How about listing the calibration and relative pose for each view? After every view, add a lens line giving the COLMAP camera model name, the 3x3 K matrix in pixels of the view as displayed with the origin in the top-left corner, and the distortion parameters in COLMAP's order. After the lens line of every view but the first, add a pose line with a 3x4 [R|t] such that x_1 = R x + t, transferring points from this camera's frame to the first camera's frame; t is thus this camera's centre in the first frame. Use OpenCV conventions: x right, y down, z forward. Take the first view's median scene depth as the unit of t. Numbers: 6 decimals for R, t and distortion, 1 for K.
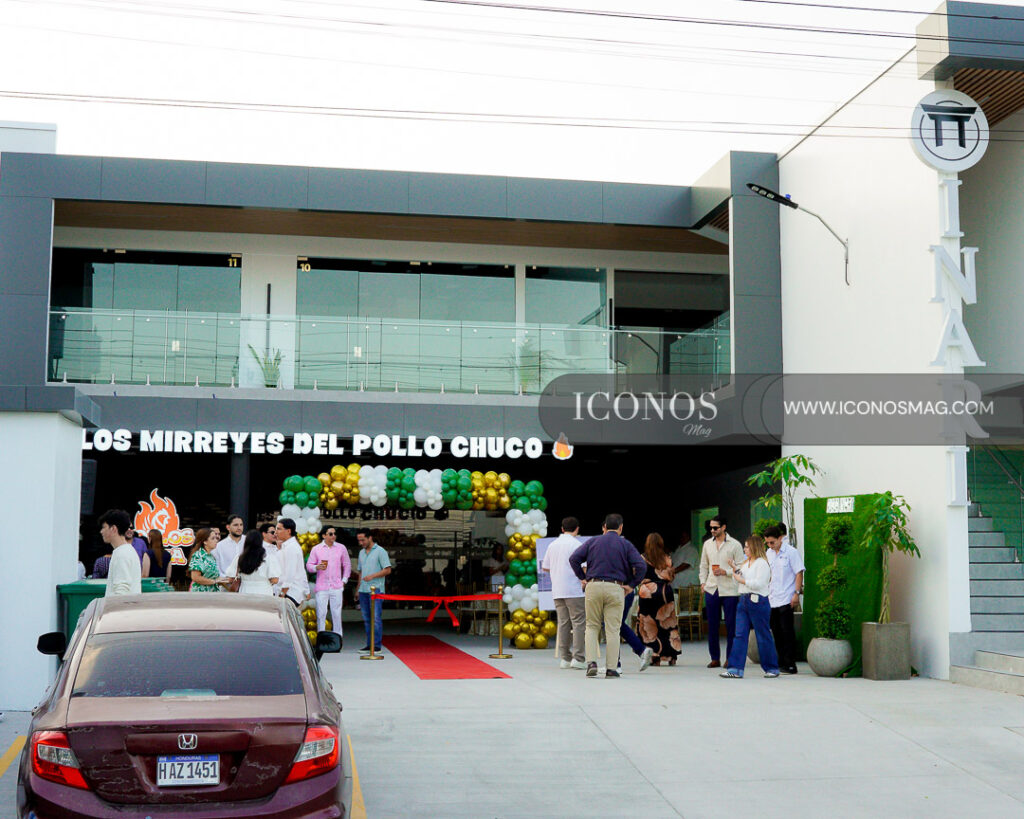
lens RADIAL K [[1526.3, 0, 512.0], [0, 1526.3, 409.5], [0, 0, 1]] dist [-0.034442, -0.086628]
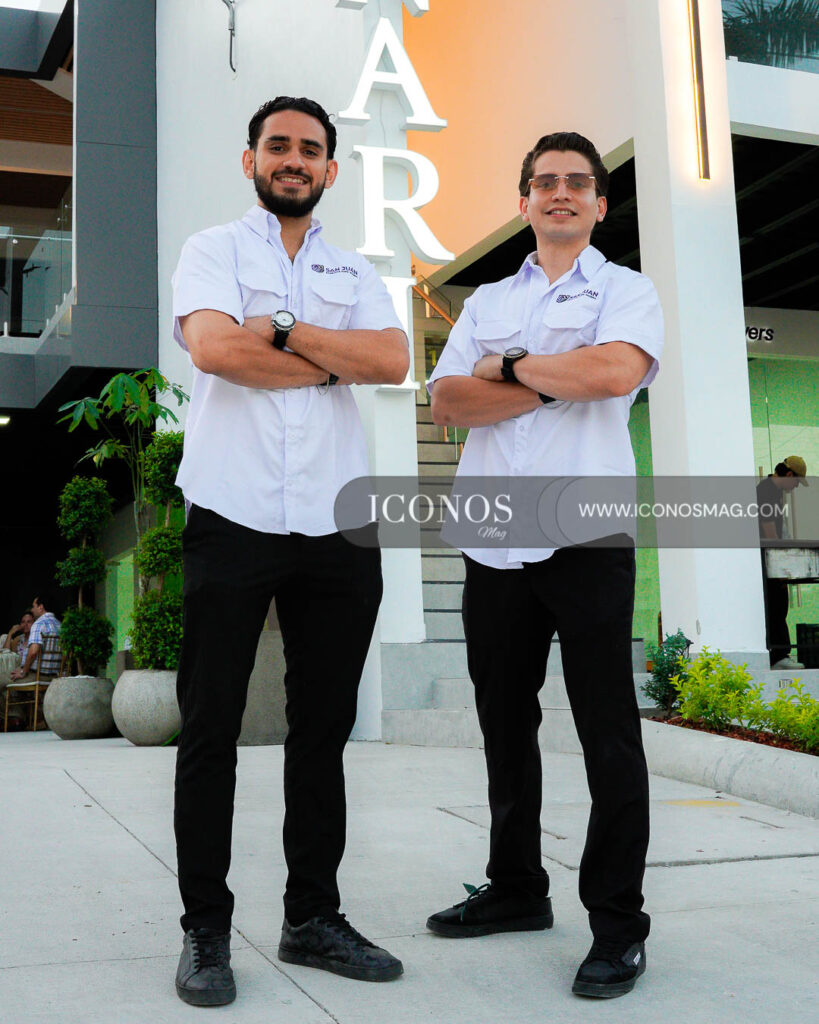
lens RADIAL K [[1526.3, 0, 409.5], [0, 1526.3, 512.0], [0, 0, 1]] dist [-0.034442, -0.086628]
pose [[0.977980, -0.007740, 0.208556, 0.187093], [0.014267, 0.999454, -0.029811, 0.115153], [-0.208212, 0.032130, 0.977556, 0.492940]]
